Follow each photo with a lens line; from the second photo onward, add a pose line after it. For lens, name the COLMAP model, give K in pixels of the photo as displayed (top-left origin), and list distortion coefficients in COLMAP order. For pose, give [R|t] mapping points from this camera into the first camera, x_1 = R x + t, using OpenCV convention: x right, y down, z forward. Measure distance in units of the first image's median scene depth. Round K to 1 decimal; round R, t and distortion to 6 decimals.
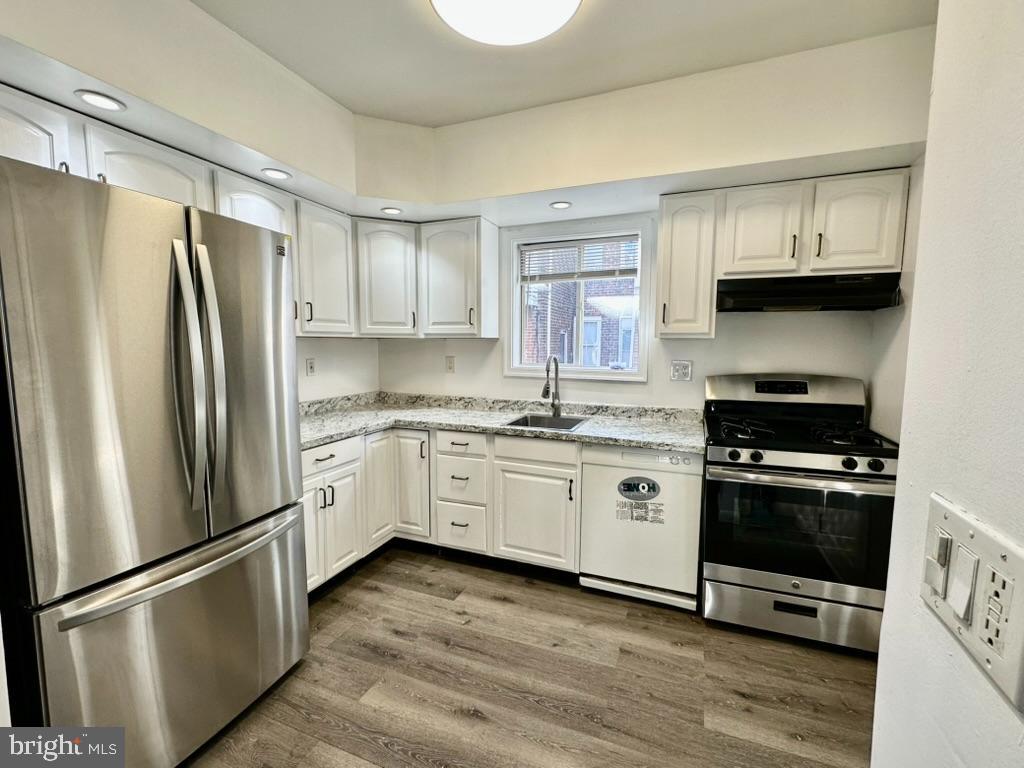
lens RADIAL K [[442.5, 0, 512.0], [0, 442.5, 384.0], [0, 0, 1]] dist [0.000617, 0.000419]
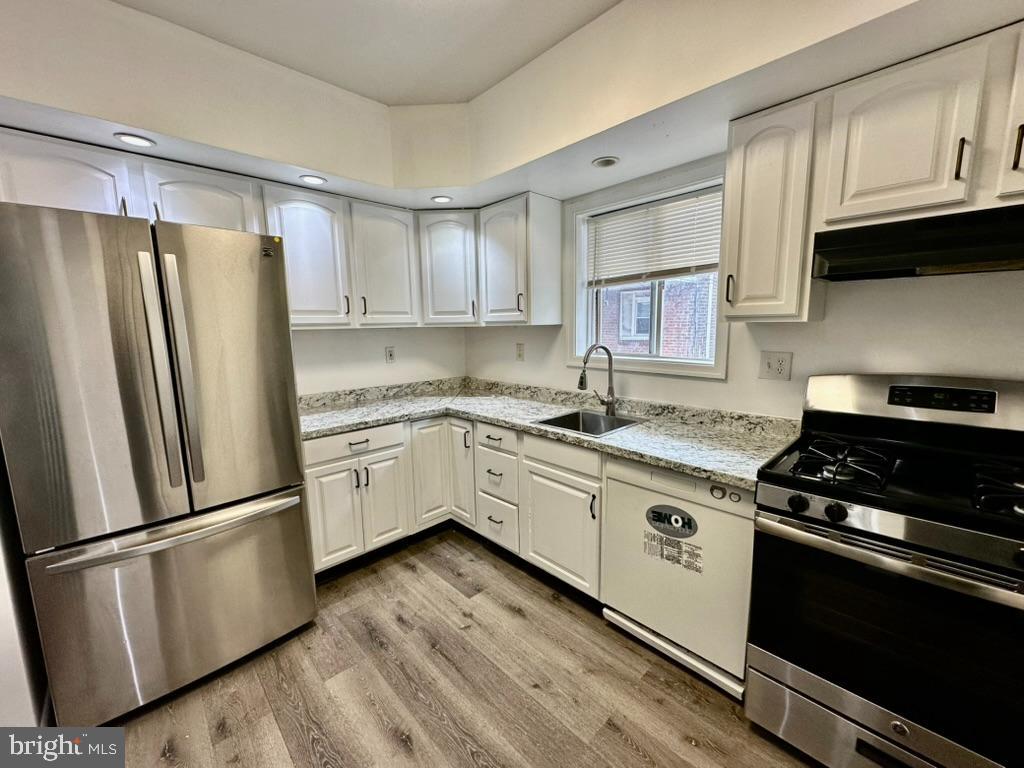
lens RADIAL K [[407.3, 0, 512.0], [0, 407.3, 384.0], [0, 0, 1]] dist [-0.001201, -0.000062]
pose [[0.910912, 0.038633, -0.410789, 0.294743], [-0.016201, 0.998188, 0.057948, -0.035522], [0.412283, -0.046131, 0.909887, 0.234927]]
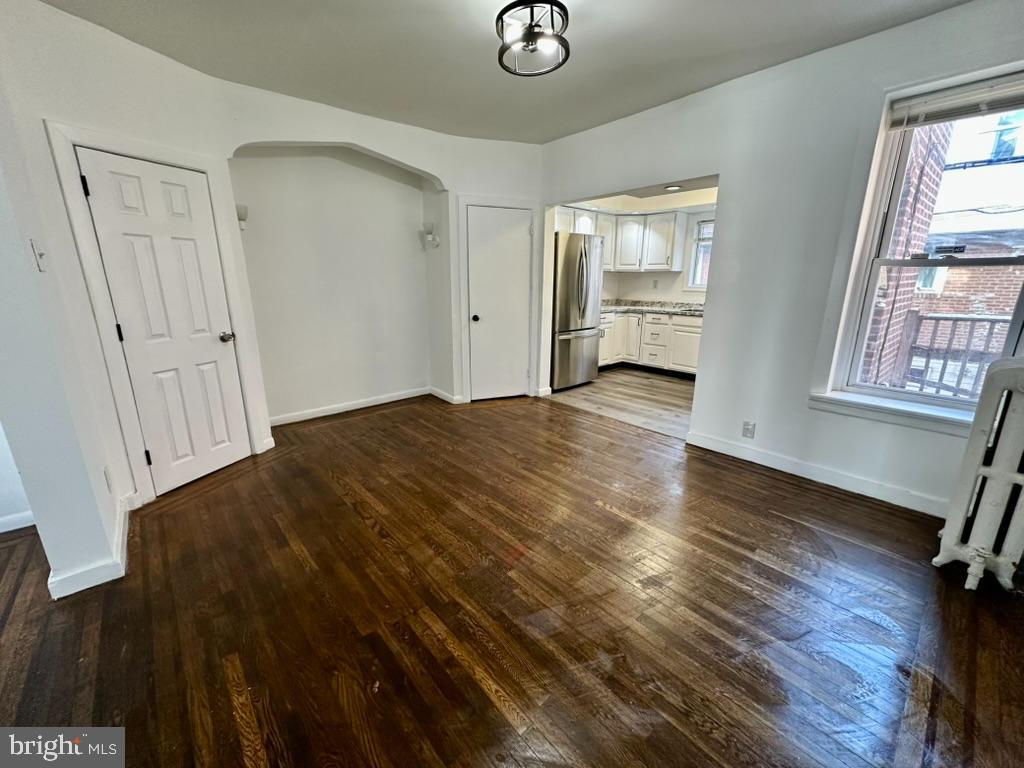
lens RADIAL K [[407.3, 0, 512.0], [0, 407.3, 384.0], [0, 0, 1]] dist [-0.001201, -0.000062]
pose [[0.892996, 0.110844, -0.436201, 0.184205], [-0.039803, 0.984850, 0.168777, 0.152156], [0.448301, -0.133355, 0.883879, -1.336724]]
